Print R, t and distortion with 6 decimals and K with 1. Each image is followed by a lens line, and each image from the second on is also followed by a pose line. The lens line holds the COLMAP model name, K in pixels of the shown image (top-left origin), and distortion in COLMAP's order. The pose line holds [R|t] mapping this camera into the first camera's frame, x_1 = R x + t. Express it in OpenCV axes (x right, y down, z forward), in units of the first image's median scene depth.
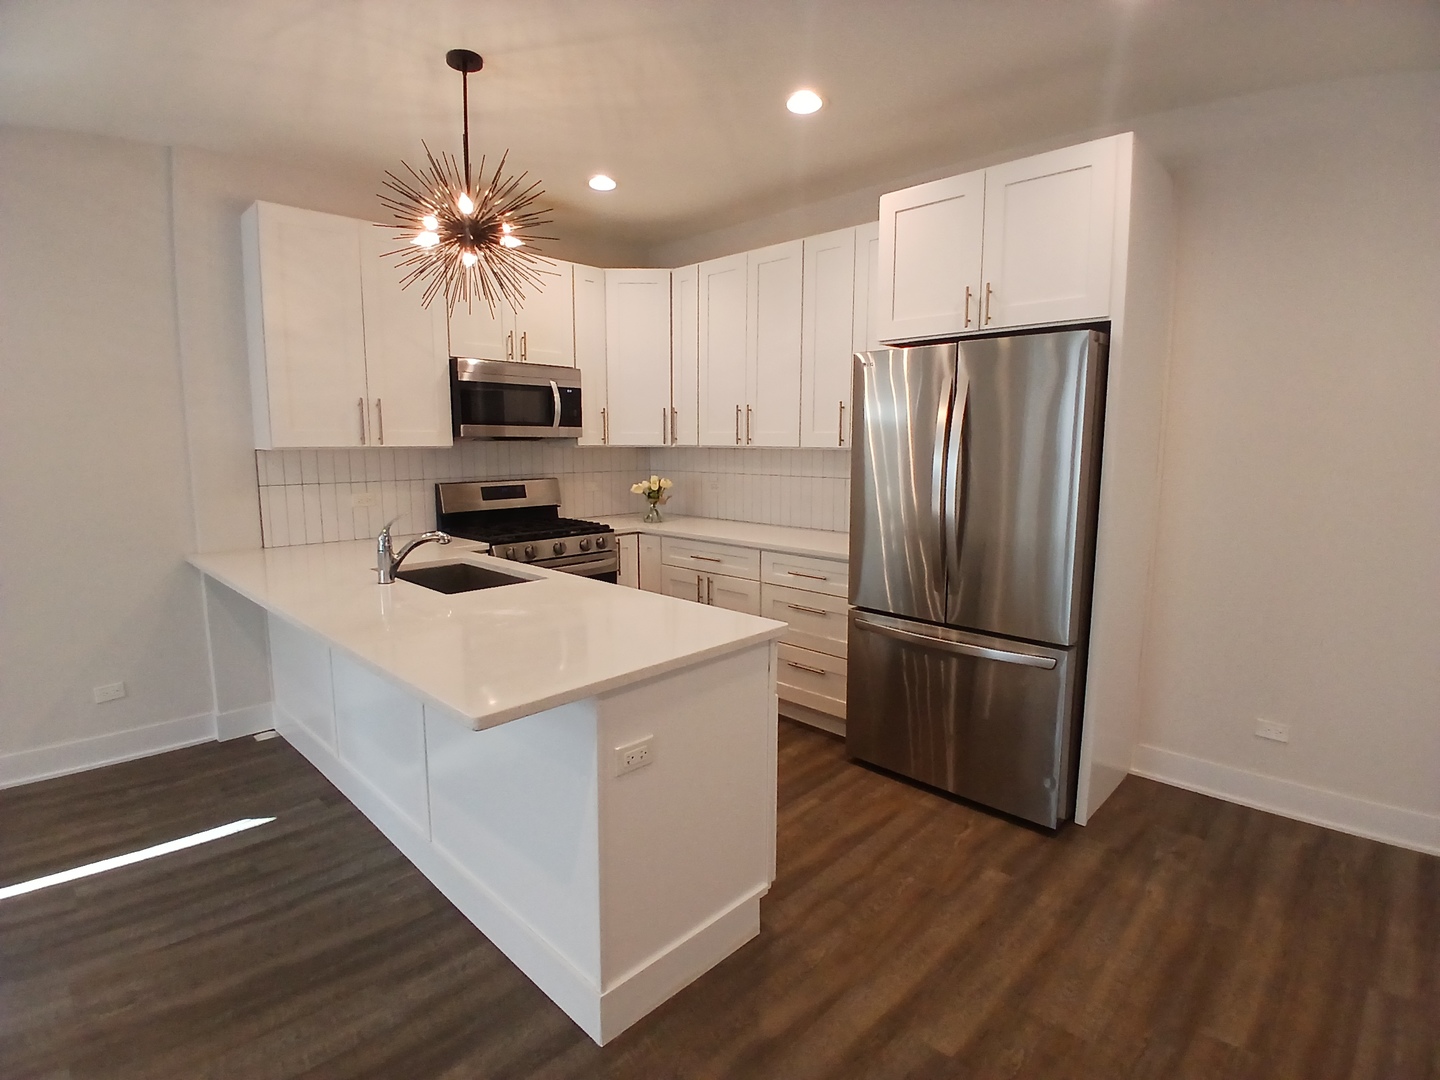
lens RADIAL K [[710.7, 0, 715.9], [0, 710.7, 535.7], [0, 0, 1]] dist [0.006739, -0.047080]
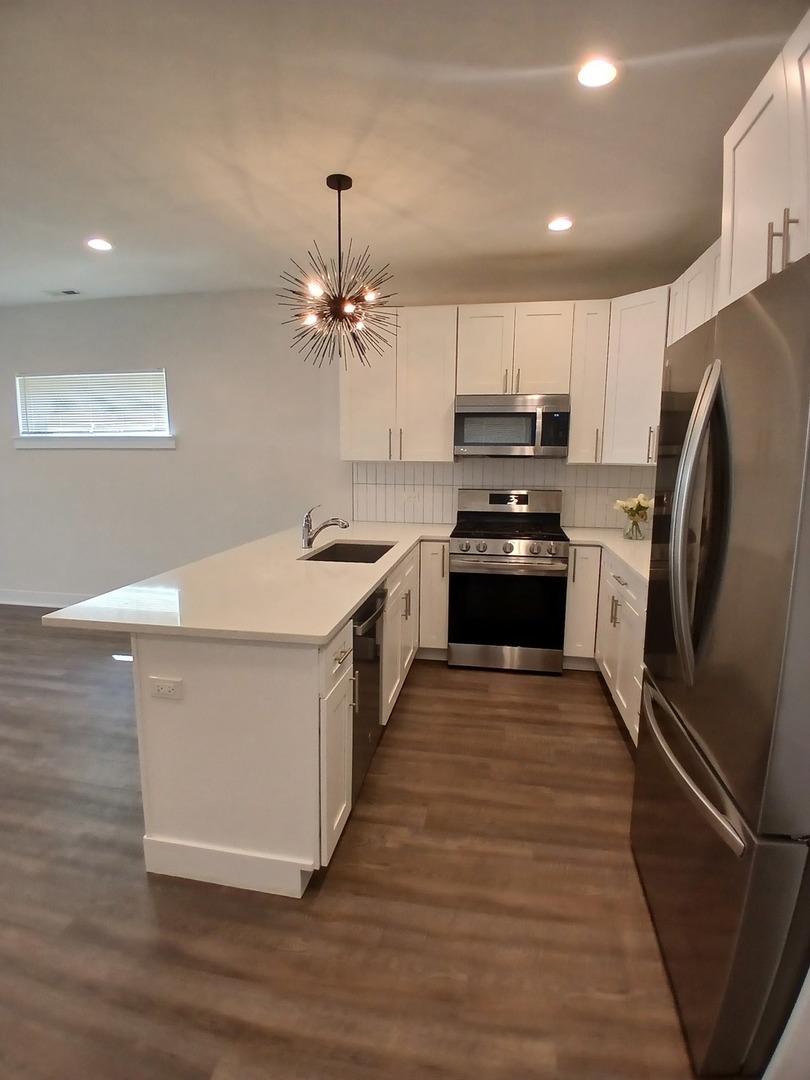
lens RADIAL K [[536.6, 0, 407.9], [0, 536.6, 538.0], [0, 0, 1]] dist [0.009755, -0.048051]
pose [[0.567017, 0.130606, -0.813286, 0.514921], [-0.117702, 0.990064, 0.076934, -0.060187], [0.815254, 0.052102, 0.576756, 0.414913]]
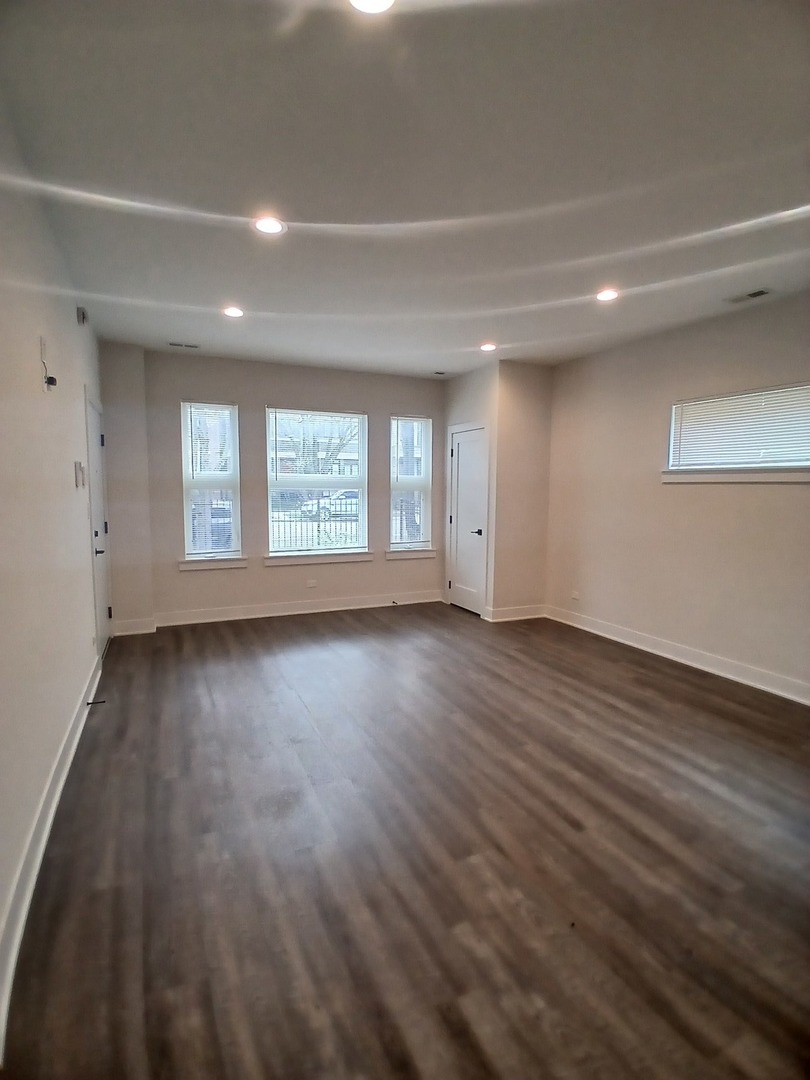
lens RADIAL K [[536.6, 0, 407.9], [0, 536.6, 538.0], [0, 0, 1]] dist [0.009755, -0.048051]
pose [[-0.357827, 0.082983, -0.930094, 0.180939], [-0.134620, 0.981054, 0.139321, -0.027273], [0.924033, 0.175062, -0.339876, 0.246081]]
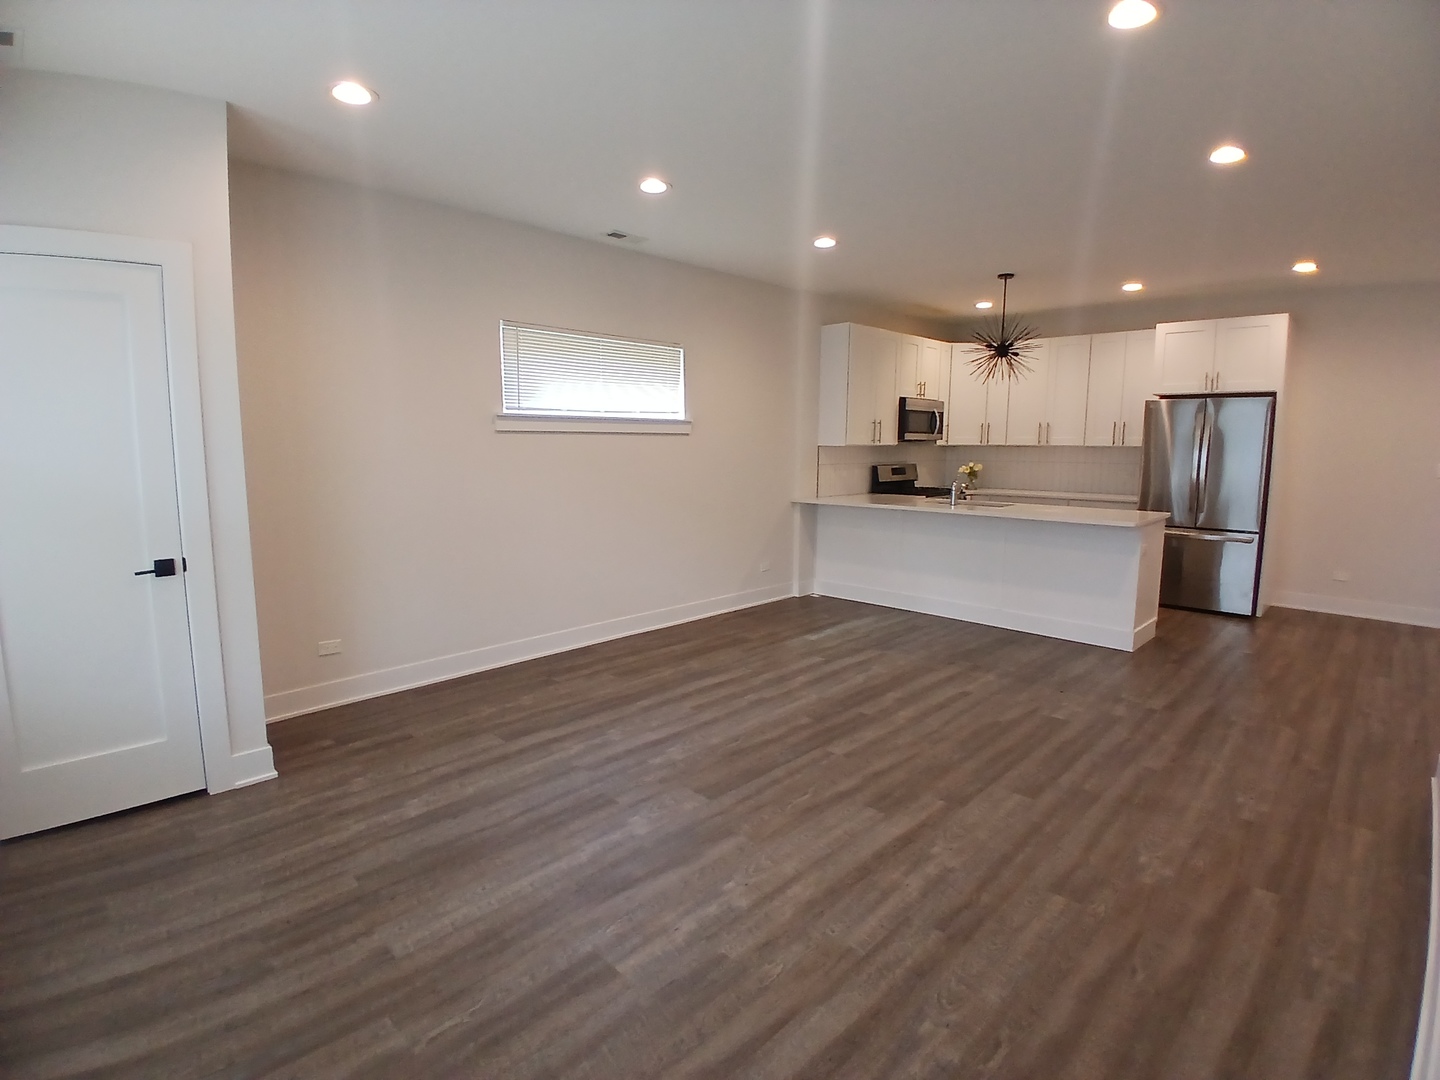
lens RADIAL K [[710.7, 0, 715.9], [0, 710.7, 535.7], [0, 0, 1]] dist [0.006739, -0.047080]
pose [[0.999971, 0.003572, -0.006776, -0.992915], [-0.003596, 0.999987, -0.003487, 0.143589], [0.006763, 0.003511, 0.999971, -1.024329]]
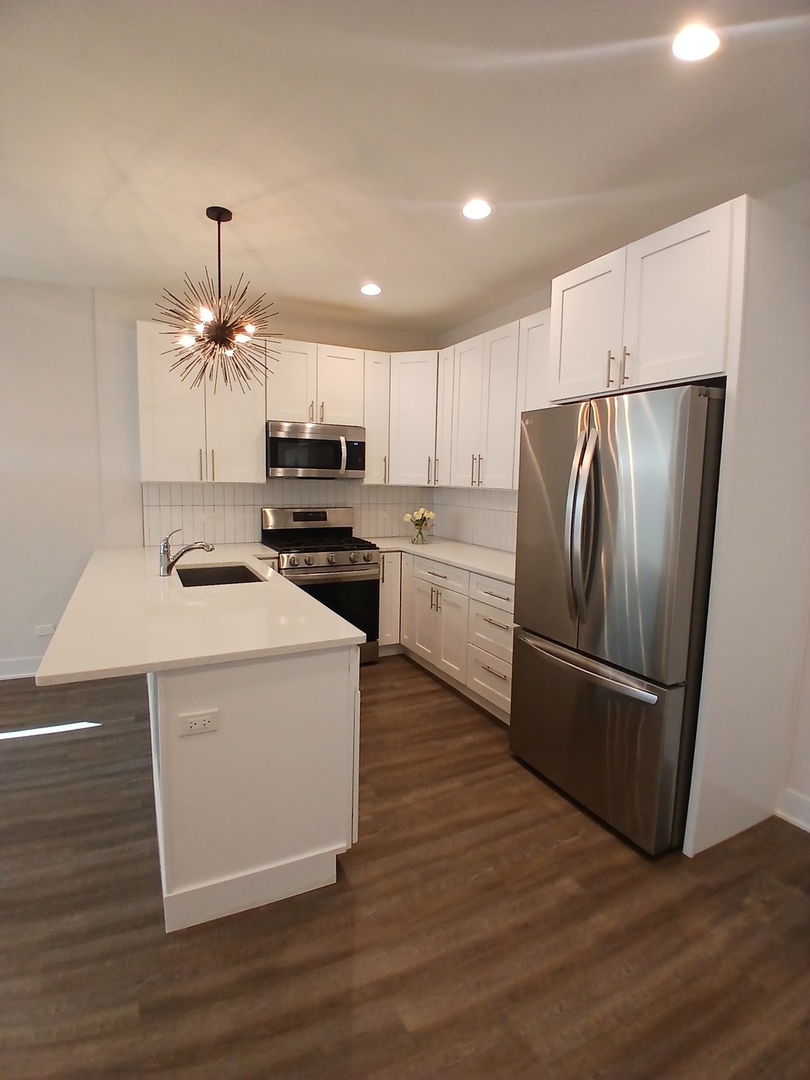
lens RADIAL K [[533.0, 0, 407.9], [0, 533.0, 537.9], [0, 0, 1]] dist [0.006739, -0.047080]
pose [[0.945582, 0.053810, -0.320902, 0.296580], [-0.061146, 0.998047, -0.012819, -0.022976], [0.319586, 0.031744, 0.947026, 0.097298]]
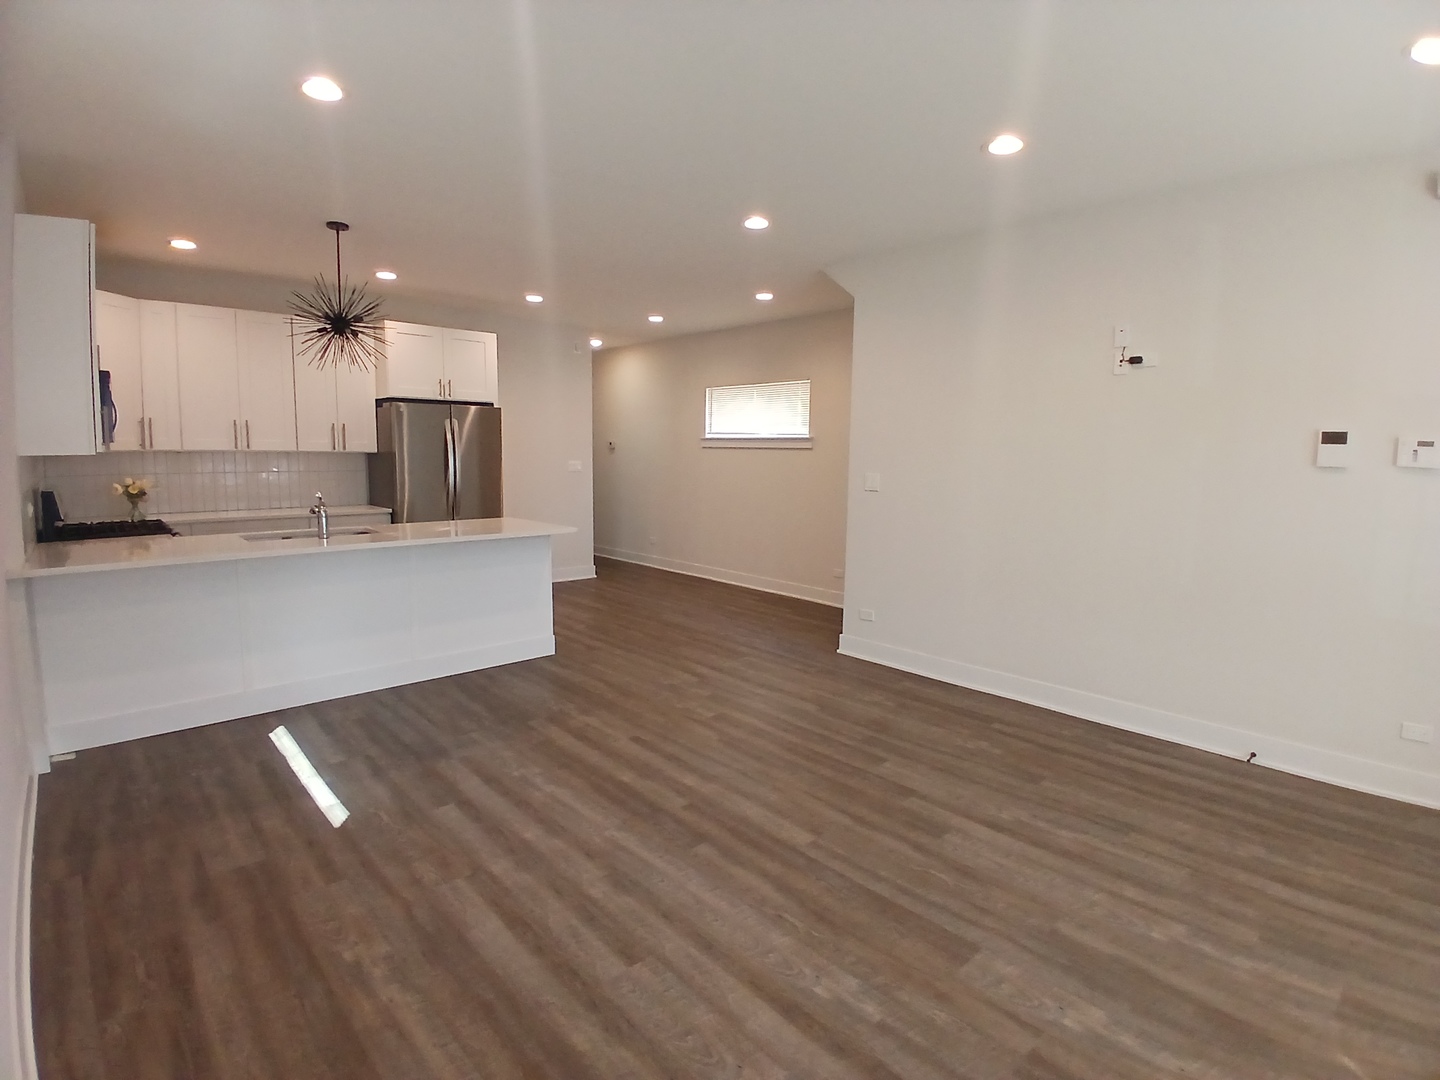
lens RADIAL K [[710.7, 0, 715.9], [0, 710.7, 535.7], [0, 0, 1]] dist [0.006739, -0.047080]
pose [[0.056044, -0.116714, 0.991583, -1.624121], [0.121348, 0.986578, 0.109266, -0.003764], [-0.991027, 0.114203, 0.069455, 0.036103]]
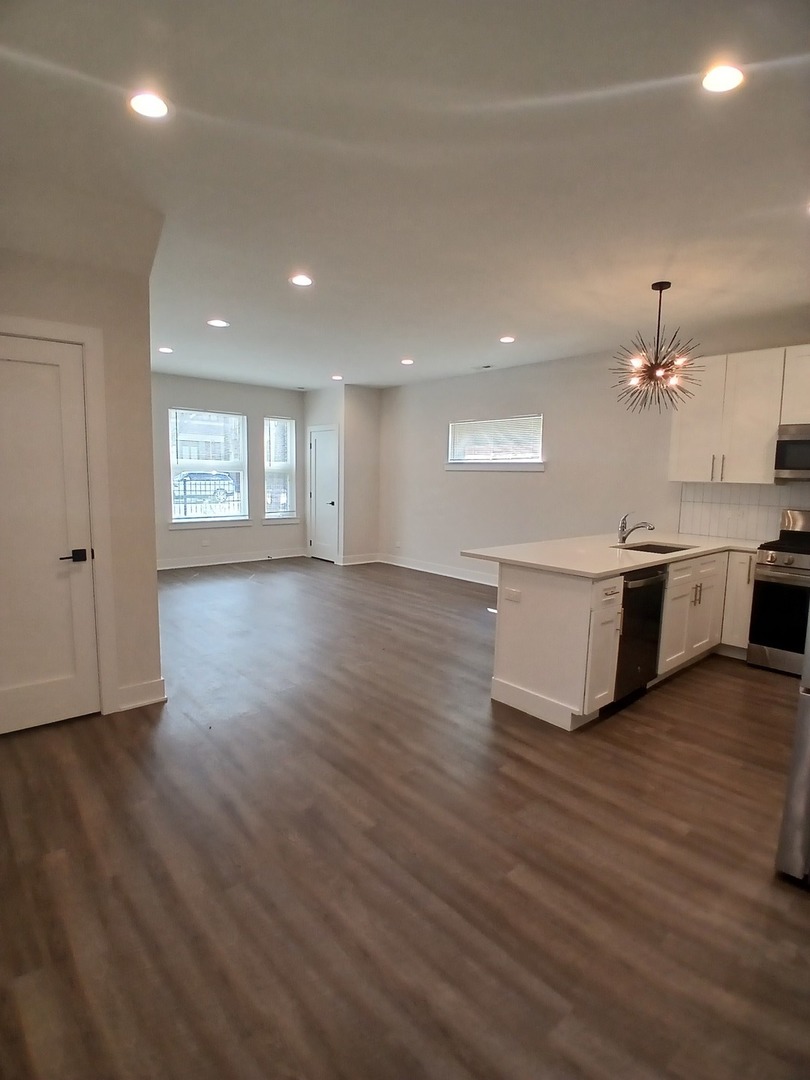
lens RADIAL K [[536.6, 0, 407.9], [0, 536.6, 538.0], [0, 0, 1]] dist [0.009755, -0.048051]
pose [[-0.072818, 0.114997, -0.990693, 0.977676], [-0.154837, 0.979983, 0.125135, -0.041797], [0.985253, 0.162508, -0.053554, 0.376410]]
